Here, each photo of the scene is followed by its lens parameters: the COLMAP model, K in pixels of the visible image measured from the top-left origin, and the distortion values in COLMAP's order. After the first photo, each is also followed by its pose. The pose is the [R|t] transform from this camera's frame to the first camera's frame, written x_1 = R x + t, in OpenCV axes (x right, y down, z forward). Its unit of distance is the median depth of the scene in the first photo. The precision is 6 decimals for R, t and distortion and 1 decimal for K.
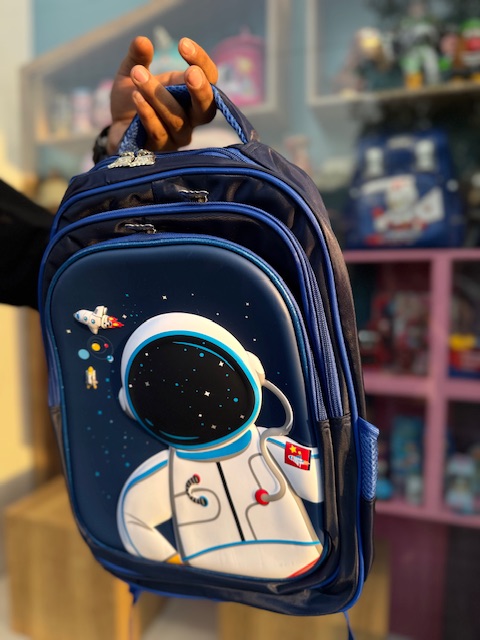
lens RADIAL K [[453.2, 0, 240.0], [0, 453.2, 320.0], [0, 0, 1]] dist [0.005786, -0.001409]
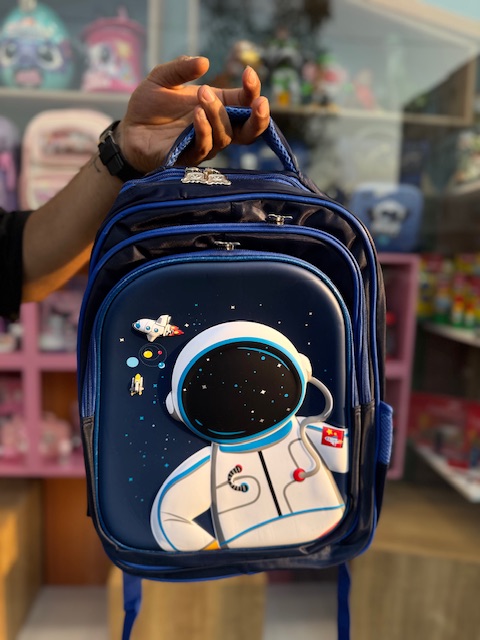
lens RADIAL K [[438.8, 0, 240.0], [0, 438.8, 320.0], [0, 0, 1]] dist [0.029489, -0.002751]
pose [[0.924556, -0.019398, 0.380553, -0.519266], [0.005697, 0.999295, 0.037095, -0.055351], [-0.381004, -0.032129, 0.924015, 0.015959]]
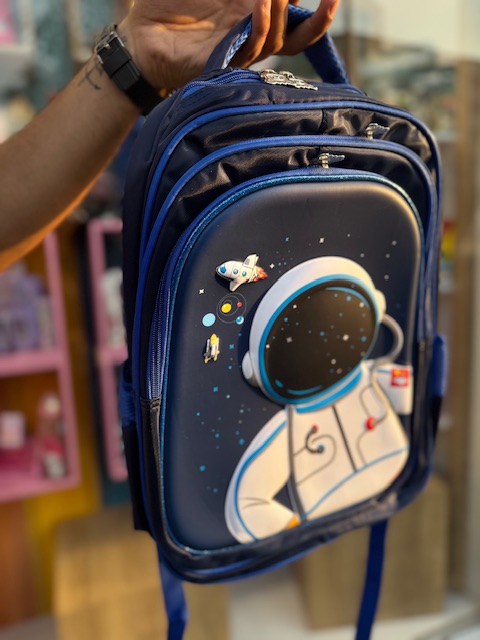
lens RADIAL K [[438.8, 0, 240.0], [0, 438.8, 320.0], [0, 0, 1]] dist [0.029489, -0.002751]
pose [[0.747209, -0.131403, 0.651469, -0.850100], [0.102286, 0.991317, 0.082634, 0.018897], [-0.656671, 0.004891, 0.754161, 0.401253]]
